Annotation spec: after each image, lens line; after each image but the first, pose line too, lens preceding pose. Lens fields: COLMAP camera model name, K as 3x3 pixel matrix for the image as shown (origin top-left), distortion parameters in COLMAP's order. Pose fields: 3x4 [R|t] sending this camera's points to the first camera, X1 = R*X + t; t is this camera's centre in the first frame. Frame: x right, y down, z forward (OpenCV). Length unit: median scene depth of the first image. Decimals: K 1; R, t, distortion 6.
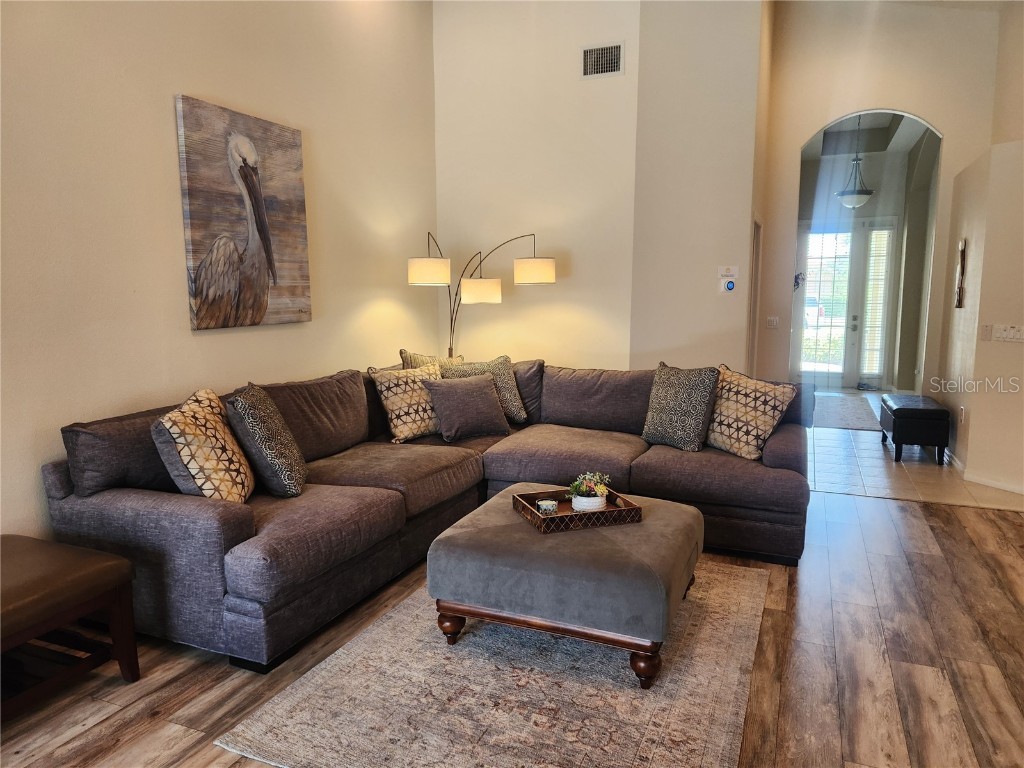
lens RADIAL K [[686.4, 0, 513.3], [0, 686.4, 381.5], [0, 0, 1]] dist [0.072433, -0.061187]
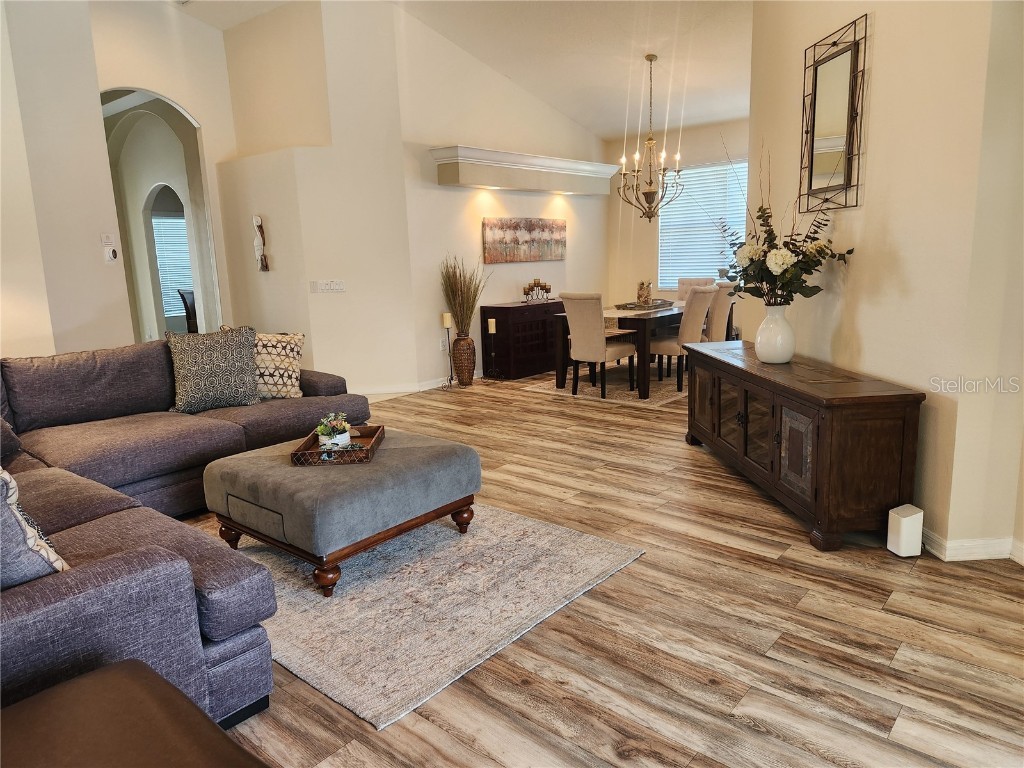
lens RADIAL K [[686.4, 0, 512.1], [0, 686.4, 381.7], [0, 0, 1]] dist [0.072433, -0.061187]
pose [[0.303043, -0.184997, 0.934848, -0.984396], [0.153924, 0.977598, 0.143560, -0.043351], [-0.940464, 0.100391, 0.324729, 0.403283]]
